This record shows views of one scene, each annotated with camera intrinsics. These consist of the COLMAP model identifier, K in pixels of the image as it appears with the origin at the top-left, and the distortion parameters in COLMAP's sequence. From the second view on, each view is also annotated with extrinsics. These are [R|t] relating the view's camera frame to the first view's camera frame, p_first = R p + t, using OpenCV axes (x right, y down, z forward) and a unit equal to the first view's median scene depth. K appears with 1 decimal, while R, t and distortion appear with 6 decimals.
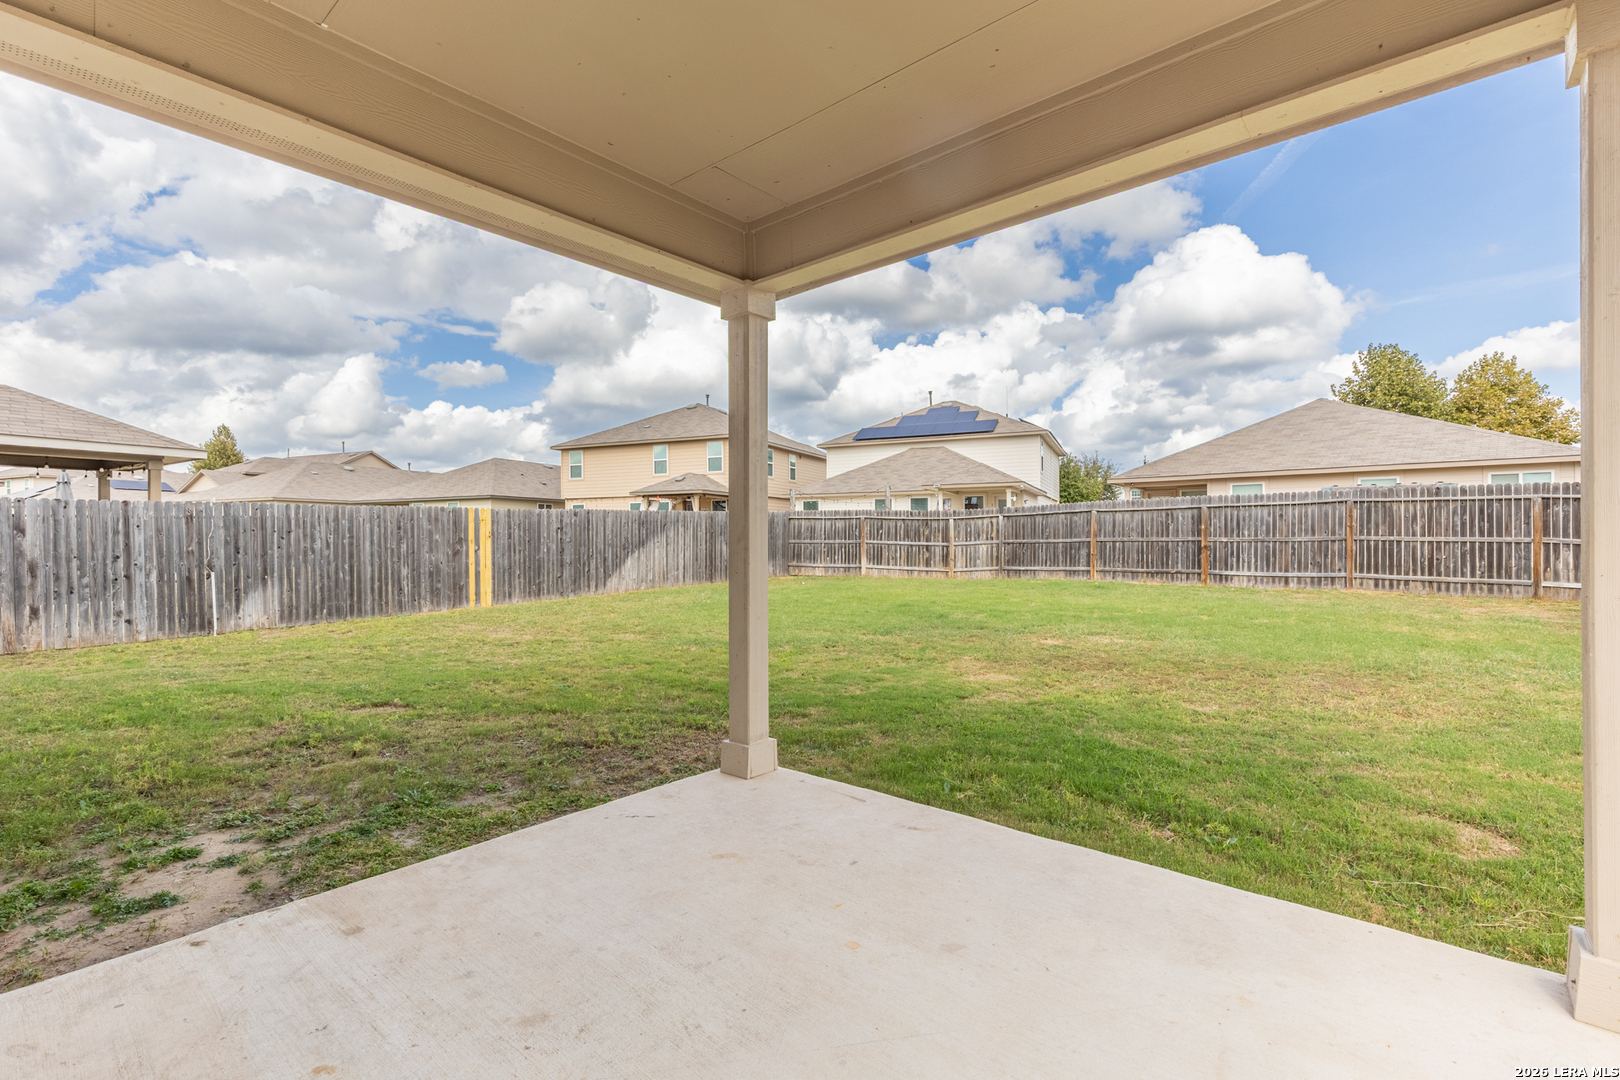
lens RADIAL K [[732.9, 0, 807.9], [0, 732.9, 543.7], [0, 0, 1]] dist [0.002577, -0.002170]
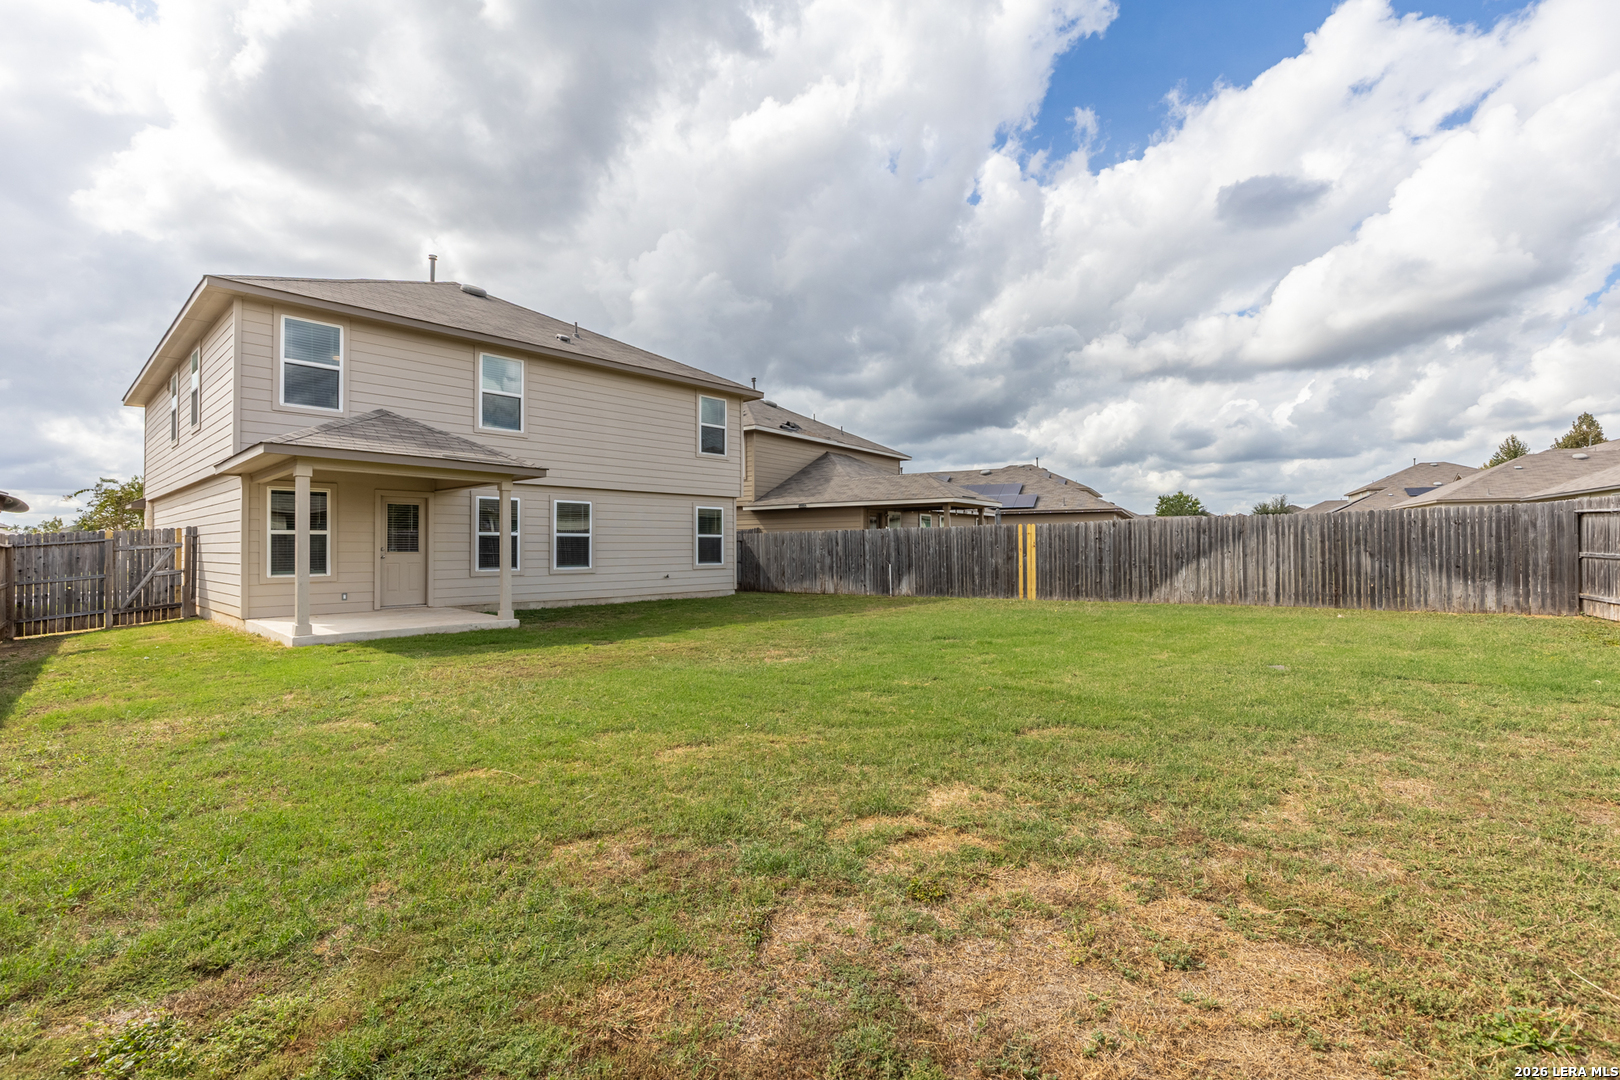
lens RADIAL K [[732.9, 0, 816.3], [0, 732.9, 542.0], [0, 0, 1]] dist [0.002577, -0.002170]
pose [[-0.064622, 0.002103, -0.997908, 0.820448], [-0.003647, 0.999991, 0.002343, -0.017410], [0.997903, 0.003791, -0.064614, 0.662223]]
